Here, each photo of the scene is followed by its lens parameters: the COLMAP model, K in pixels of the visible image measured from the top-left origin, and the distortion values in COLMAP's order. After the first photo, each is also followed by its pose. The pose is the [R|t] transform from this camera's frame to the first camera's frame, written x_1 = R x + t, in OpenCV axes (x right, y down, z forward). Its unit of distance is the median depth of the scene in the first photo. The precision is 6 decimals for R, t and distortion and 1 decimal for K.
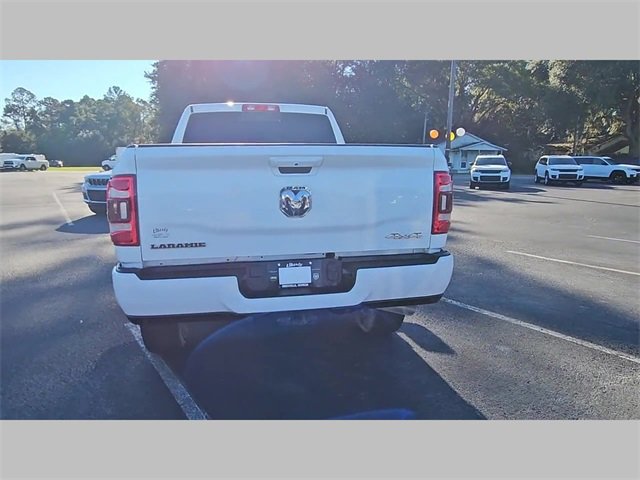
lens RADIAL K [[438.4, 0, 312.5], [0, 438.4, 239.5], [0, 0, 1]] dist [0.006435, -0.001450]
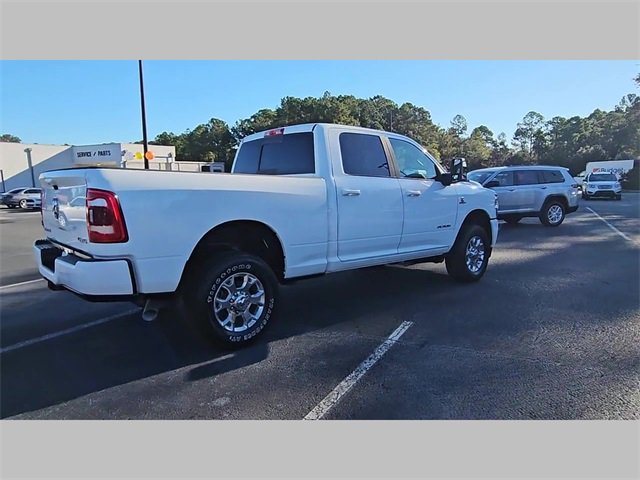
lens RADIAL K [[438.4, 0, 312.5], [0, 438.4, 239.5], [0, 0, 1]] dist [0.006435, -0.001450]
pose [[0.498493, 0.102449, -0.860819, 1.607219], [-0.135186, 0.990031, 0.039542, -0.147968], [0.856288, 0.096659, 0.507373, 0.926964]]
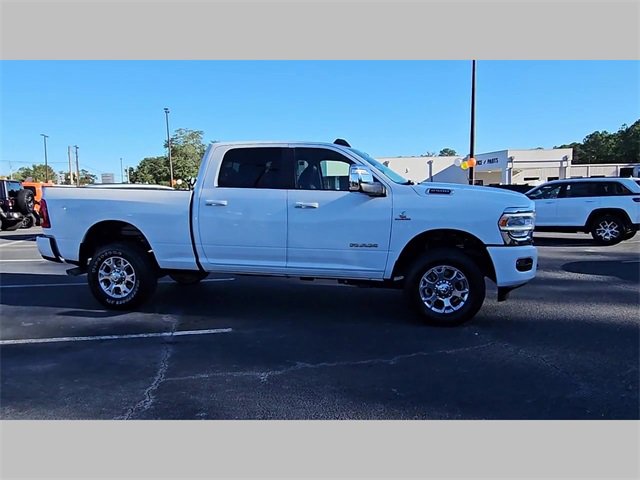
lens RADIAL K [[438.4, 0, 312.5], [0, 438.4, 239.5], [0, 0, 1]] dist [0.006435, -0.001450]
pose [[-0.382807, 0.096612, -0.918763, 1.807588], [-0.146433, 0.975598, 0.163601, -0.507299], [0.912149, 0.197165, -0.359319, 3.044921]]
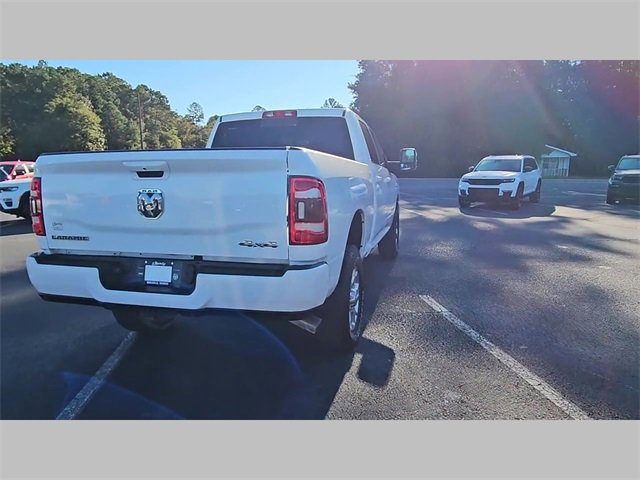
lens RADIAL K [[438.4, 0, 312.5], [0, 438.4, 239.5], [0, 0, 1]] dist [0.006435, -0.001450]
pose [[0.896322, 0.066378, -0.438406, 0.726703], [-0.070982, 0.997460, 0.005902, -0.031804], [0.437685, 0.025829, 0.898757, 0.203437]]
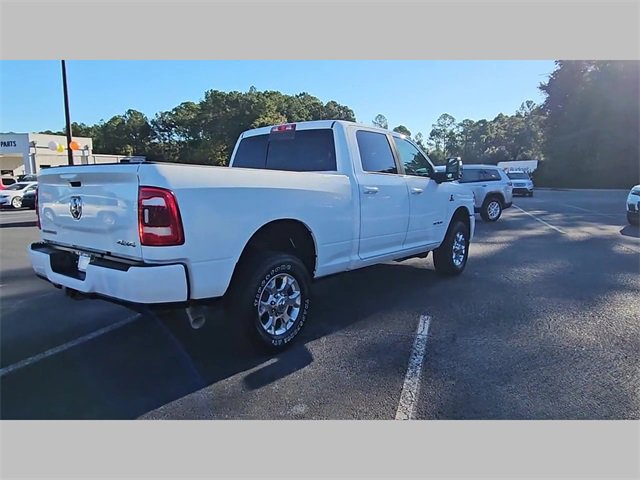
lens RADIAL K [[438.4, 0, 312.5], [0, 438.4, 239.5], [0, 0, 1]] dist [0.006435, -0.001450]
pose [[0.640403, 0.100538, -0.761430, 1.369111], [-0.125404, 0.991779, 0.025482, -0.106059], [0.757732, 0.079168, 0.647746, 0.633743]]
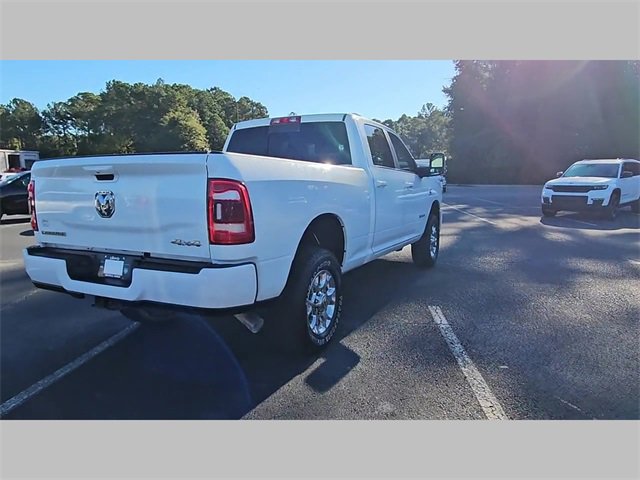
lens RADIAL K [[438.4, 0, 312.5], [0, 438.4, 239.5], [0, 0, 1]] dist [0.006435, -0.001450]
pose [[0.780224, 0.084109, -0.619820, 1.056658], [-0.099934, 0.994951, 0.009217, -0.053708], [0.617466, 0.054750, 0.784690, 0.391941]]
